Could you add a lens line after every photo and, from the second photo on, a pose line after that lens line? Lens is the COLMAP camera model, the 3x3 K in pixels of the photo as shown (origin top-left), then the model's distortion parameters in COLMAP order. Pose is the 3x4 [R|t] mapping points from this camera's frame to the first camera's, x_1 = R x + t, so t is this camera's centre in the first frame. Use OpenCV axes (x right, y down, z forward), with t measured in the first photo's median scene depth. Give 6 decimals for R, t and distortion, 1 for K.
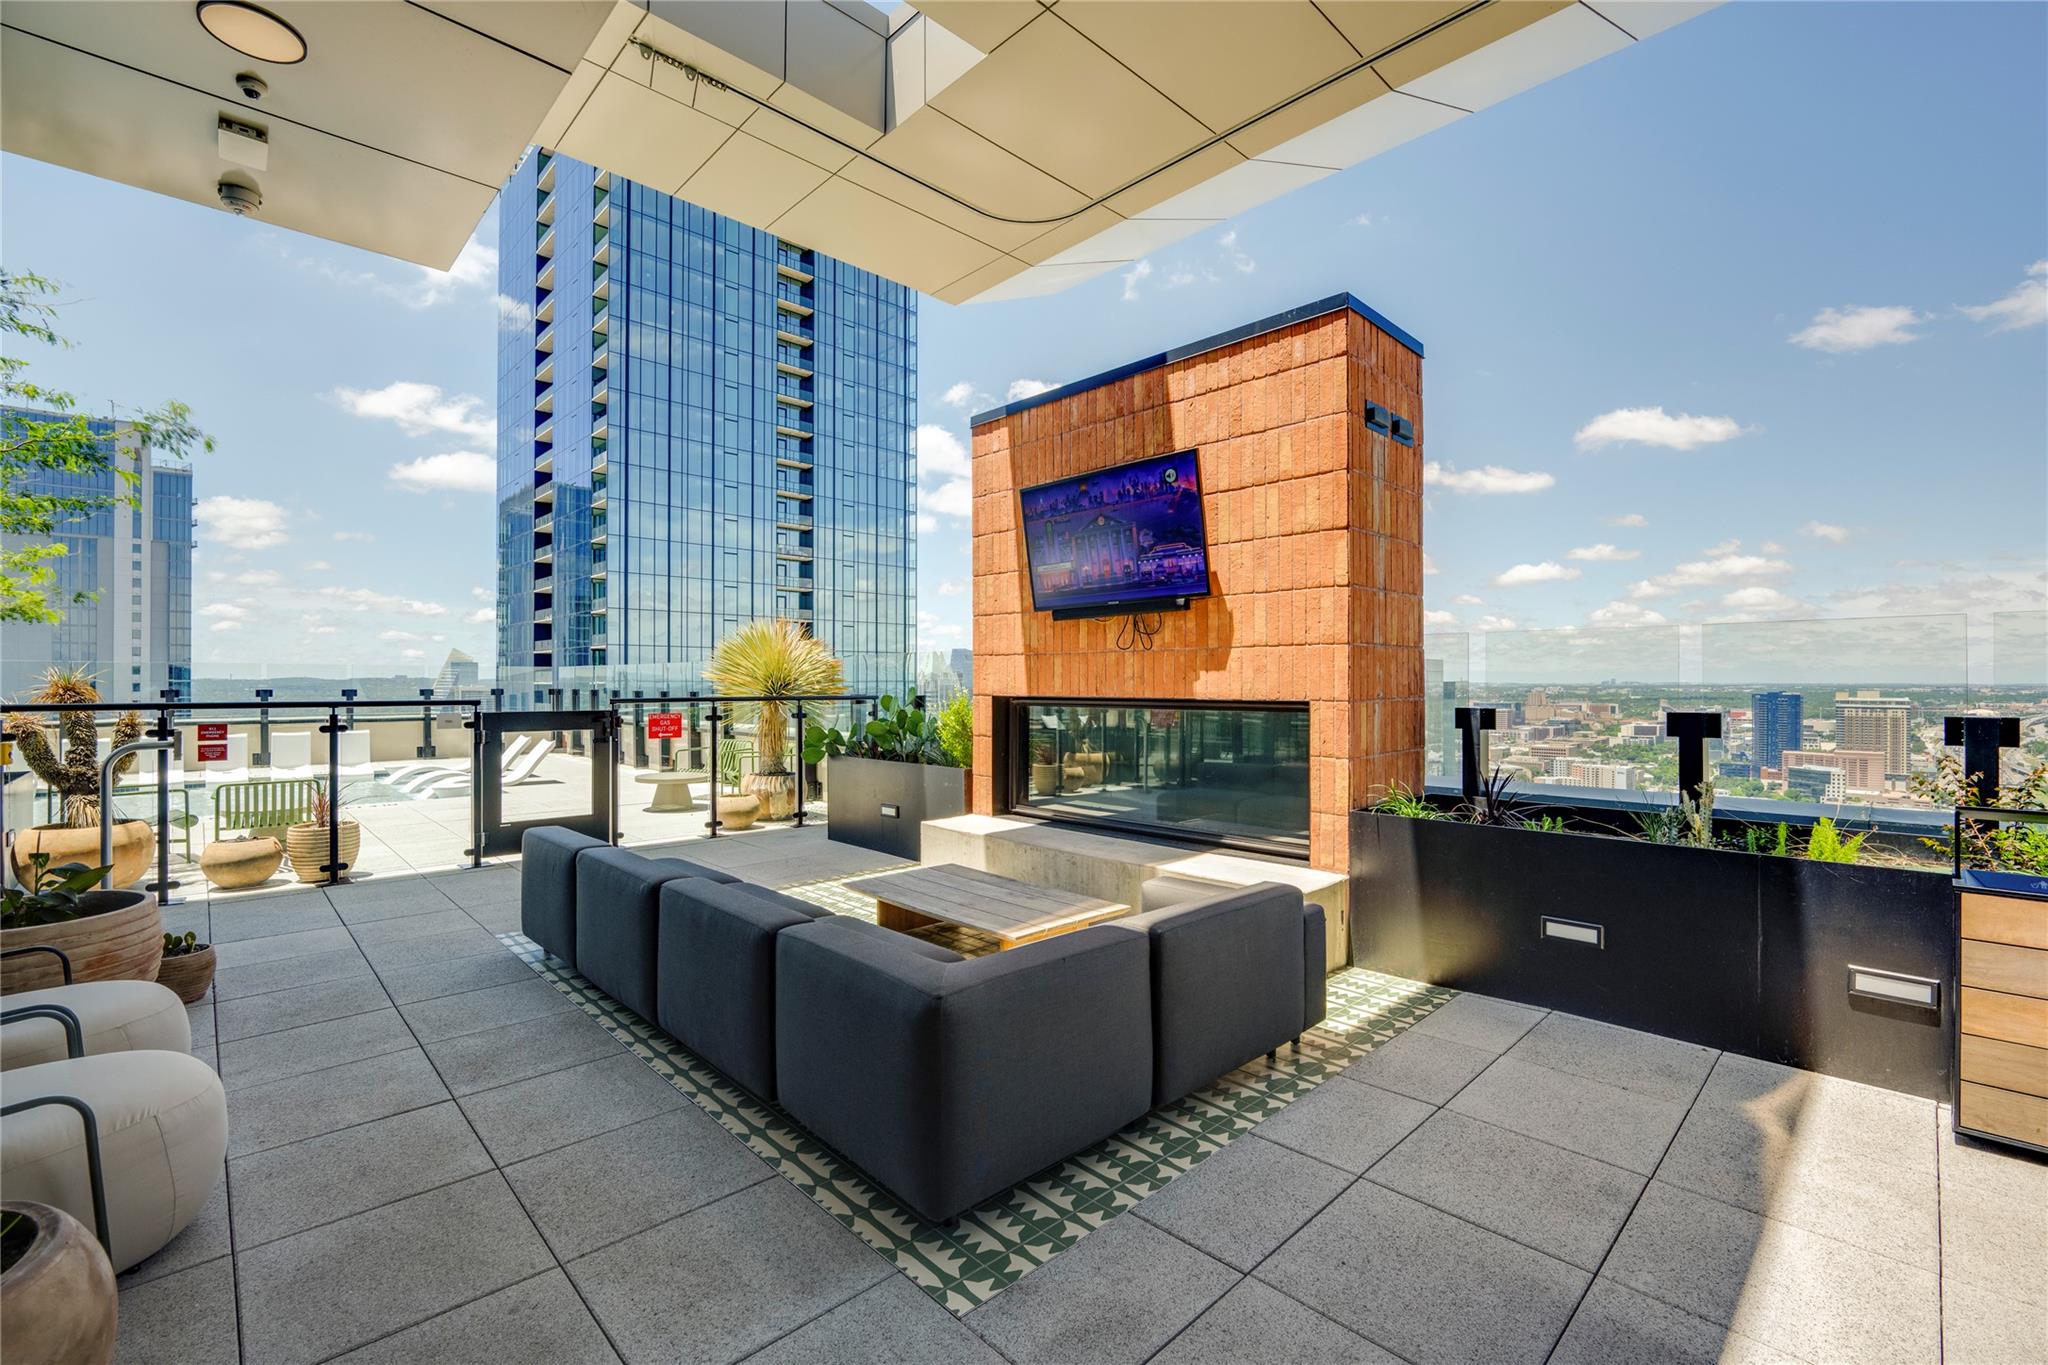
lens RADIAL K [[874.6, 0, 1024.1], [0, 874.6, 679.8], [0, 0, 1]] dist [-0.020029, 0.000090]
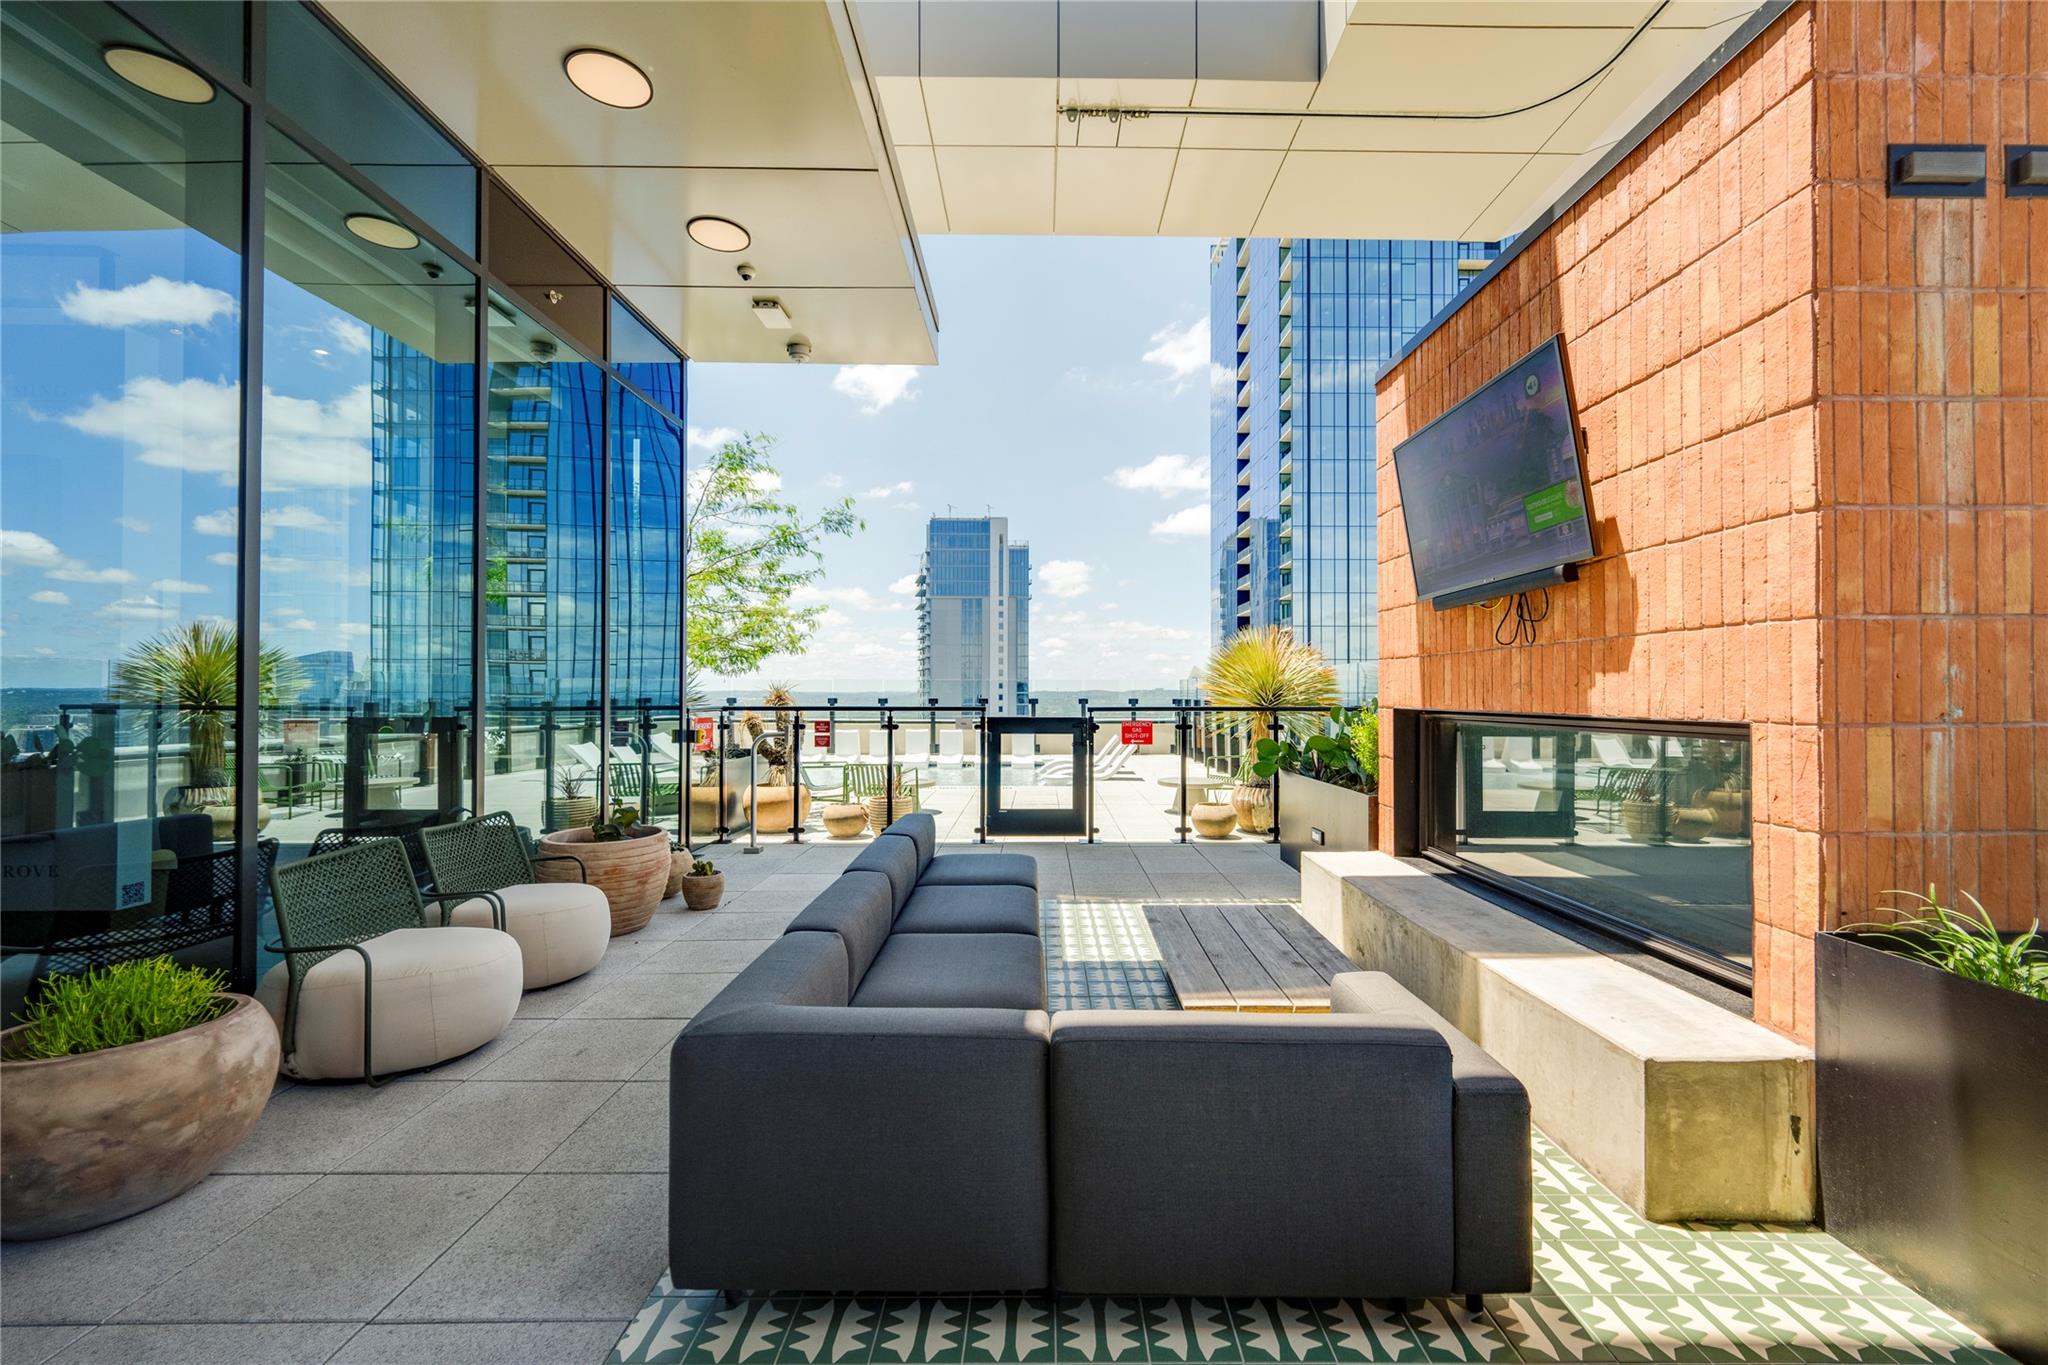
lens RADIAL K [[837.7, 0, 1051.1], [0, 837.7, 684.2], [0, 0, 1]] dist [-0.000042, 0.000402]
pose [[0.729211, -0.007285, -0.684250, 0.283734], [0.001227, 0.999956, -0.009338, 0.002901], [0.684288, 0.005970, 0.729188, 0.227870]]
